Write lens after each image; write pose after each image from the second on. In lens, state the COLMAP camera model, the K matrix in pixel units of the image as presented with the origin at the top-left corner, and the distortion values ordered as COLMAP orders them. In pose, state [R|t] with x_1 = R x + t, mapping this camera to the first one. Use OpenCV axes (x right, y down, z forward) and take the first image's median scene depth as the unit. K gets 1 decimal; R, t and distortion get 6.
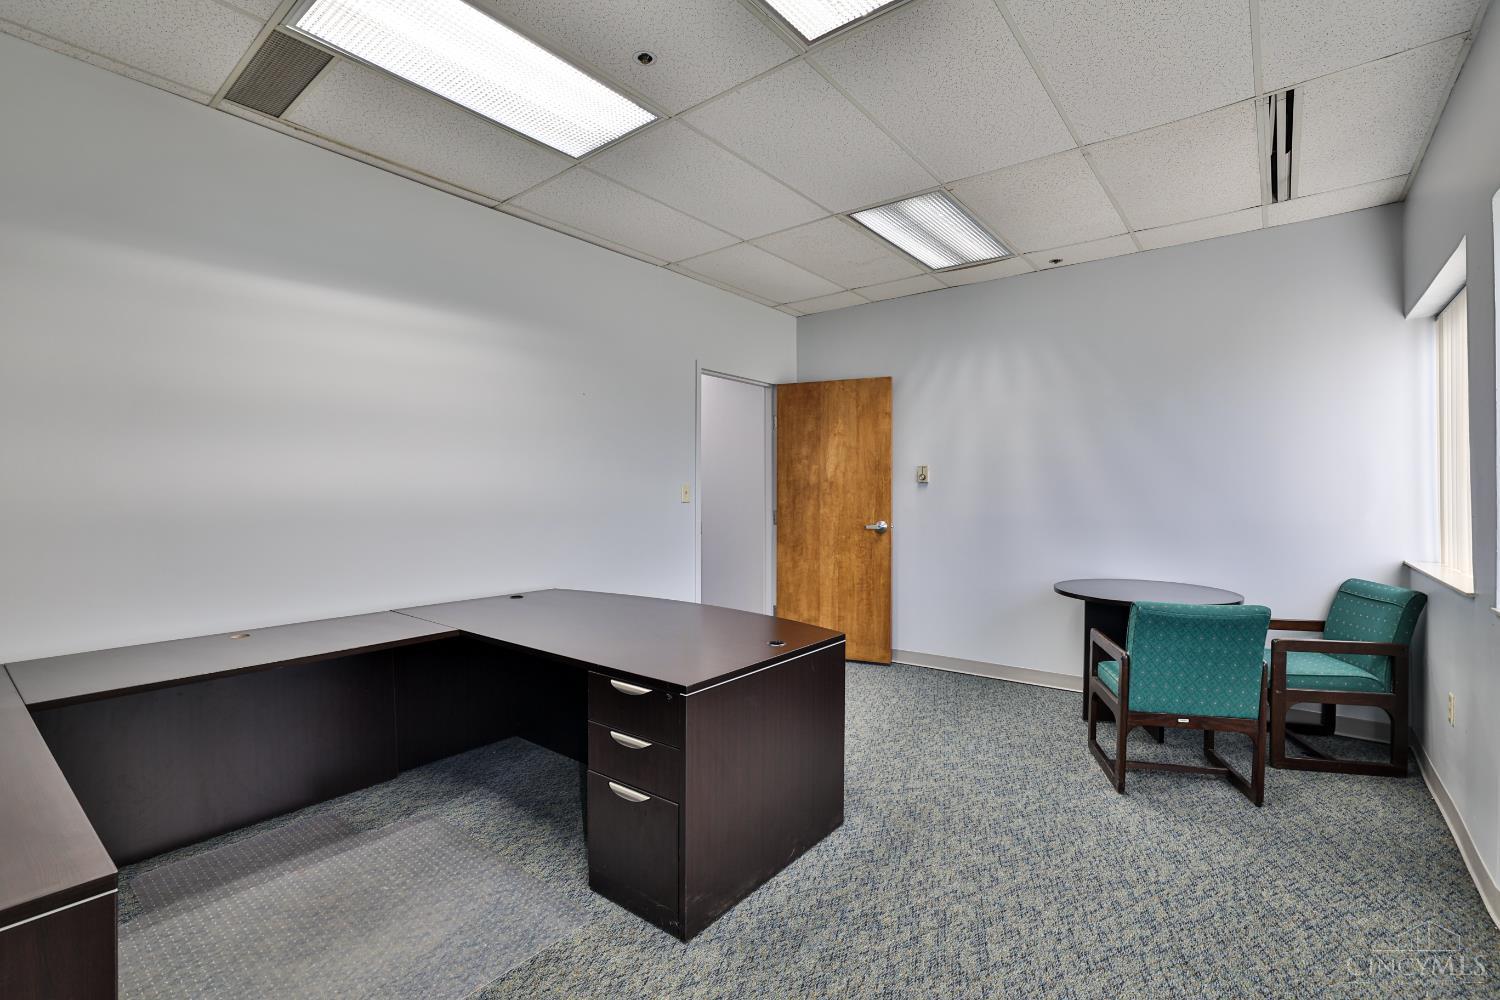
lens RADIAL K [[674.2, 0, 743.1], [0, 674.2, 492.2], [0, 0, 1]] dist [-0.027988, -0.000091]
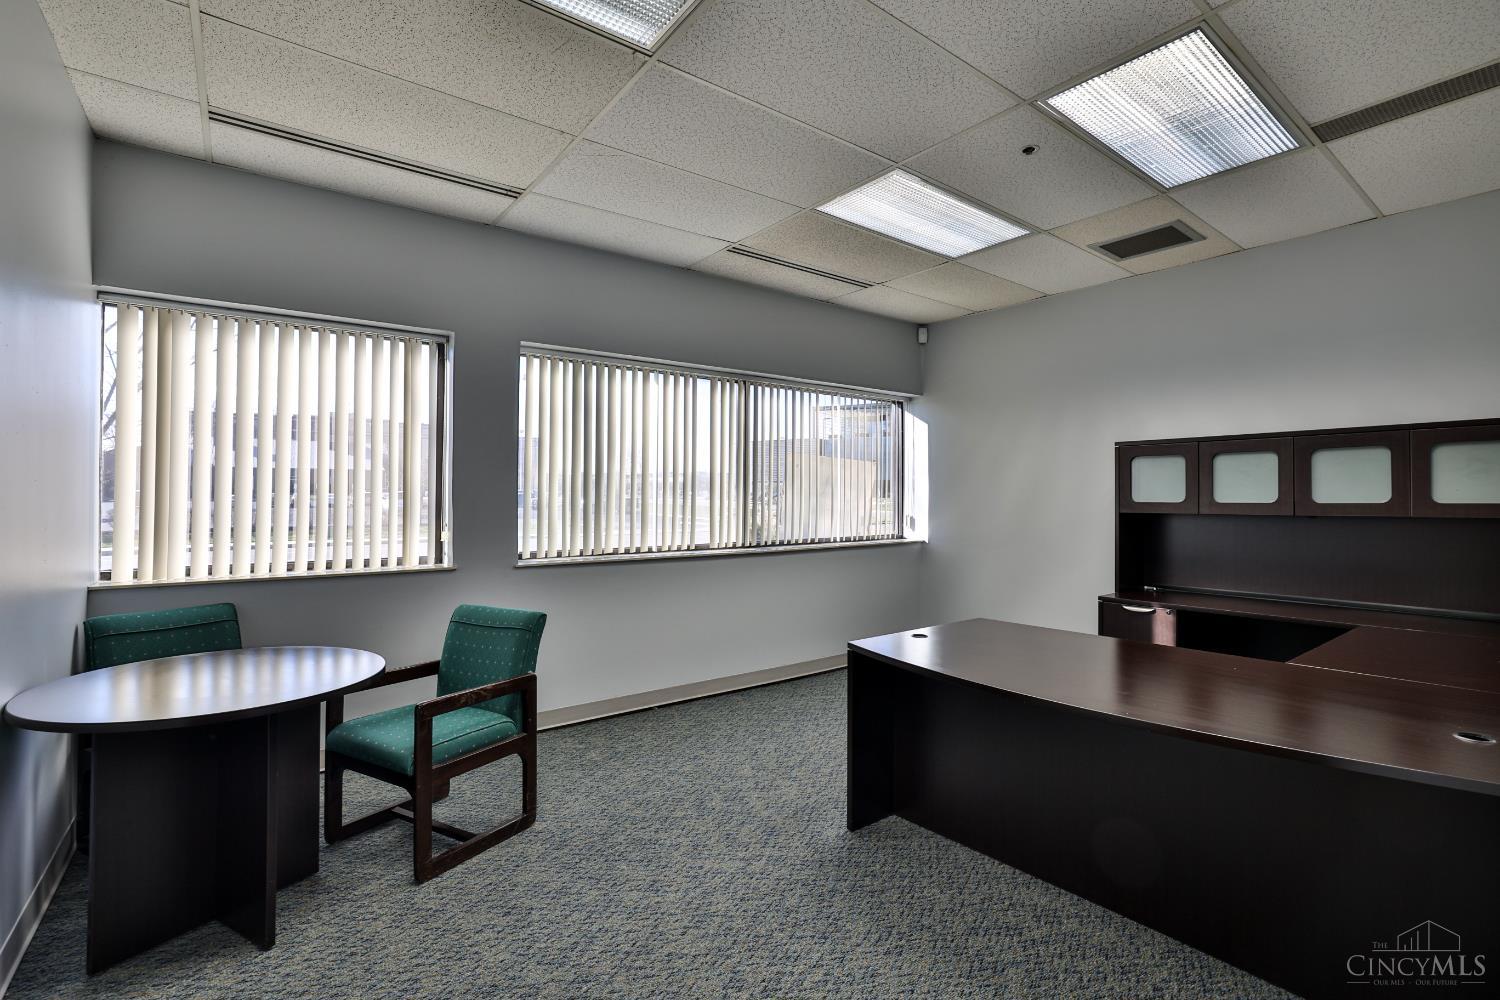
lens RADIAL K [[674.2, 0, 743.1], [0, 674.2, 492.2], [0, 0, 1]] dist [-0.027988, -0.000091]
pose [[-0.966260, 0.001761, 0.257562, 0.036507], [-0.001236, 0.999933, -0.011472, -0.005216], [-0.257565, -0.011404, -0.966194, 1.832184]]
